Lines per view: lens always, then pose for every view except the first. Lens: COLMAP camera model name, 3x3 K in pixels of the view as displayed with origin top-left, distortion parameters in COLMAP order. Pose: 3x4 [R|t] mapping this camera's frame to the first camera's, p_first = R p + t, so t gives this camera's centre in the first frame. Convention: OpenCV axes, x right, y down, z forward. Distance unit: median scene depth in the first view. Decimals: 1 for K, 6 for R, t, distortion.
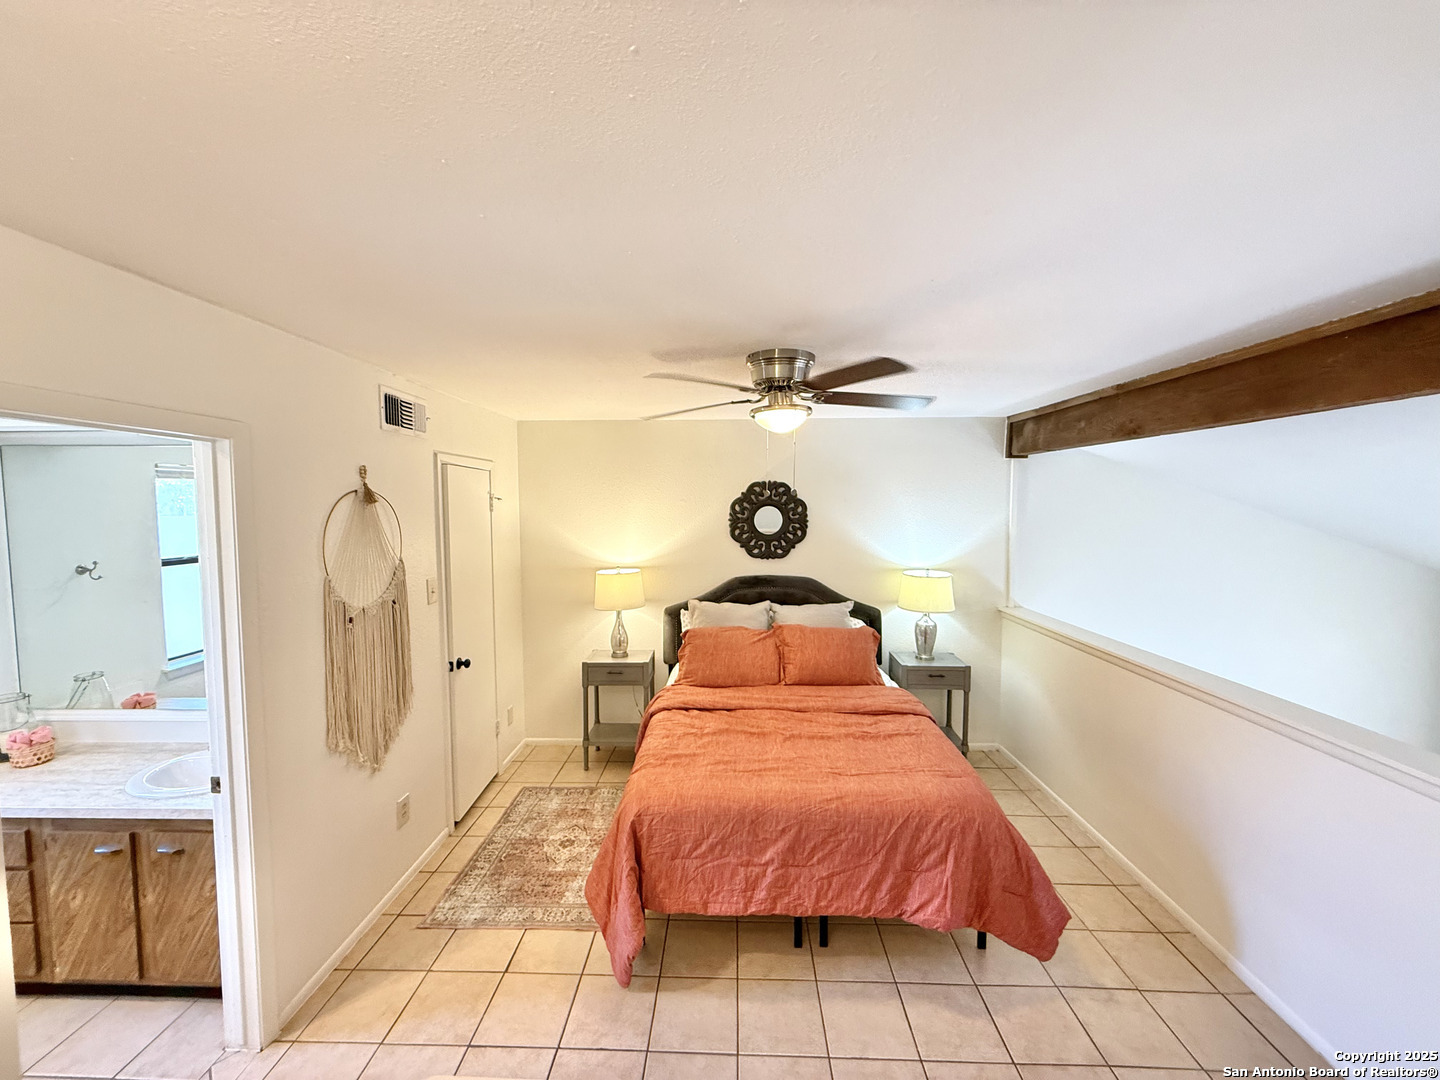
lens RADIAL K [[572.2, 0, 716.2], [0, 572.2, 540.7], [0, 0, 1]] dist [0.001215, -0.000070]
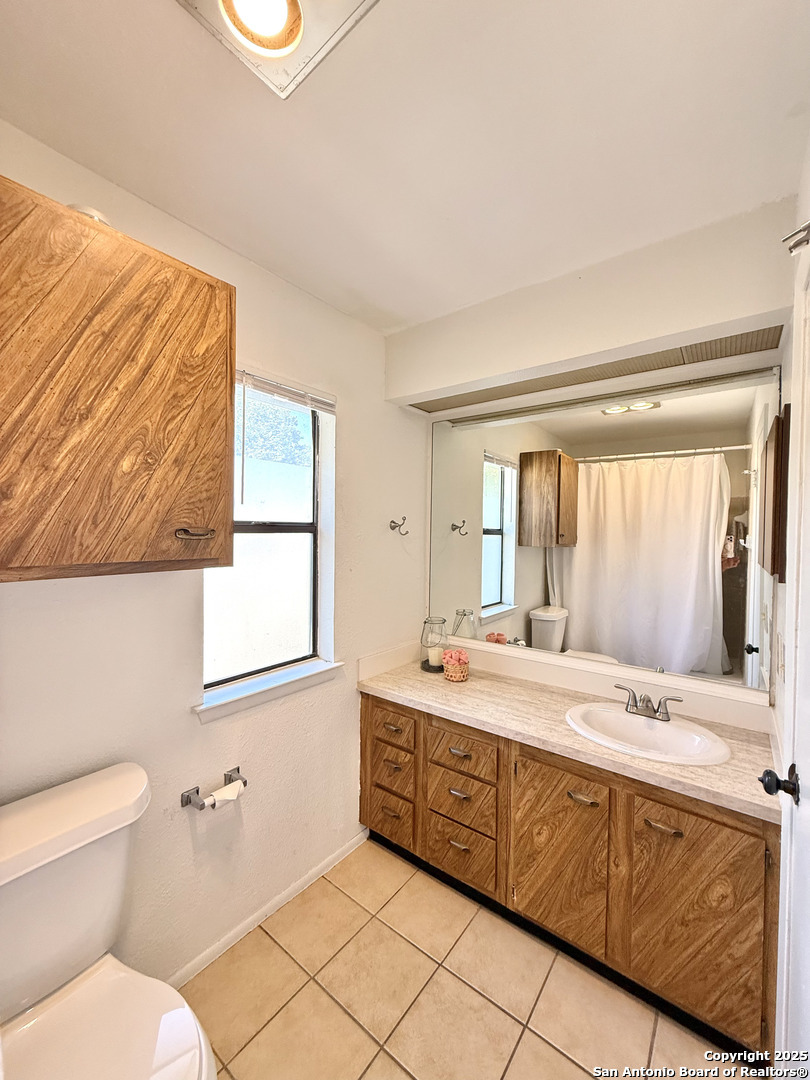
lens RADIAL K [[430.6, 0, 404.9], [0, 430.6, 537.6], [0, 0, 1]] dist [-0.000536, 0.000276]
pose [[0.808906, 0.021413, -0.587548, -0.636576], [-0.056164, 0.997581, -0.040968, 0.118132], [0.585249, 0.066138, 0.808152, 0.173899]]
